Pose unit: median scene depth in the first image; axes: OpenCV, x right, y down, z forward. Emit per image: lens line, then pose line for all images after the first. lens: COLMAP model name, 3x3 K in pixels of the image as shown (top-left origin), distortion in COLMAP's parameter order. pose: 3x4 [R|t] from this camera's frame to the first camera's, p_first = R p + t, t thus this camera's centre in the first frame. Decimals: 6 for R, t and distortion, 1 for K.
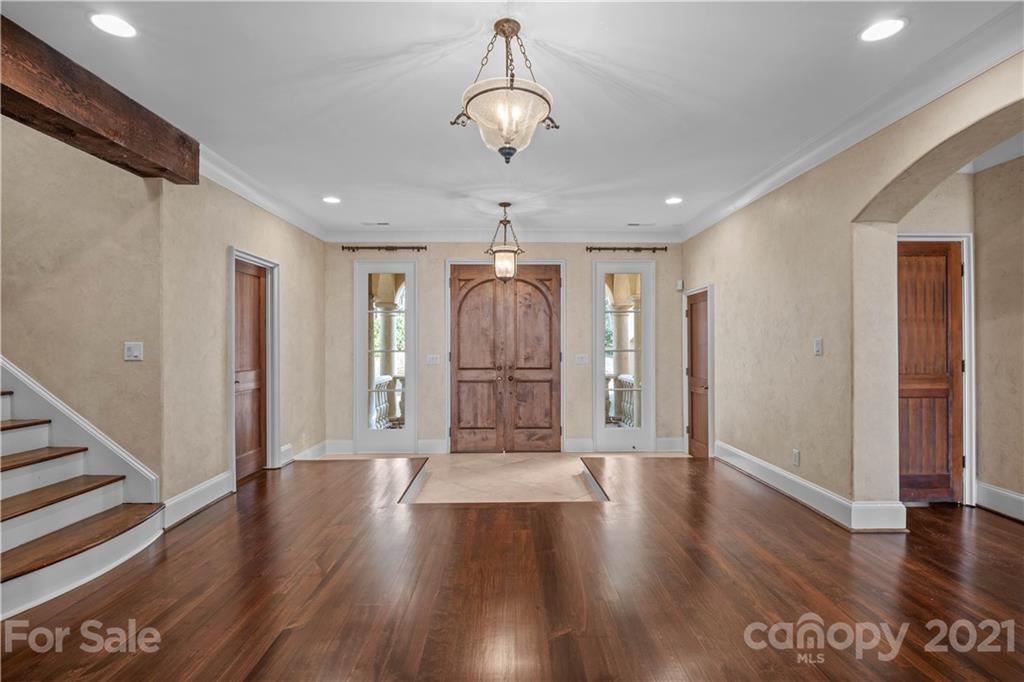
lens RADIAL K [[491.0, 0, 503.4], [0, 491.0, 342.1], [0, 0, 1]] dist [-0.007564, -0.000704]
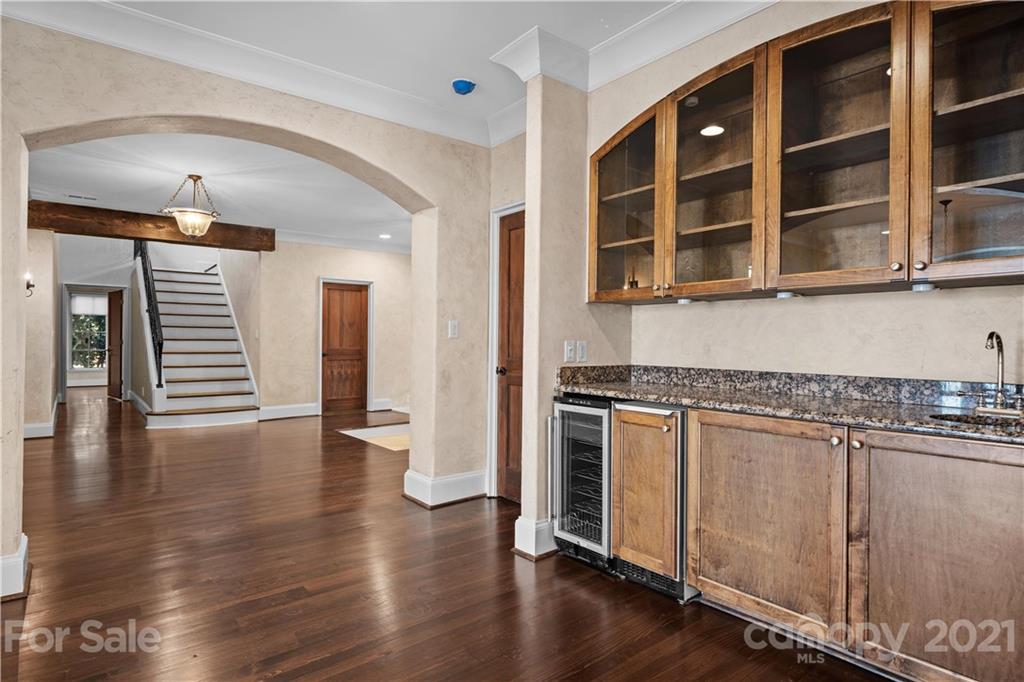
lens RADIAL K [[546.7, 0, 521.6], [0, 546.7, 337.1], [0, 0, 1]] dist [-0.000438, 0.000613]
pose [[0.622353, 0.001255, -0.782736, 0.960683], [-0.004478, 0.999988, -0.001958, 0.015891], [0.782724, 0.004724, 0.622351, 0.226451]]
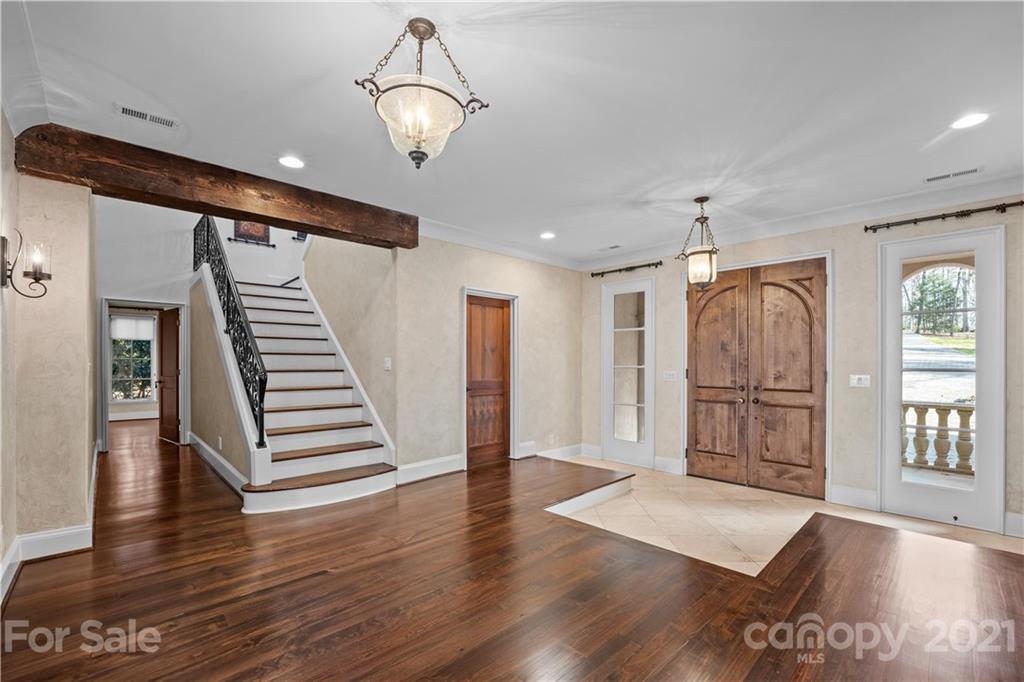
lens RADIAL K [[422.9, 0, 517.3], [0, 422.9, 360.0], [0, 0, 1]] dist [-0.027192, 0.001760]
pose [[0.693725, 0.000805, -0.720240, 0.250957], [0.000258, 0.999999, 0.001367, 0.002172], [0.720240, -0.001134, 0.693724, 0.201301]]
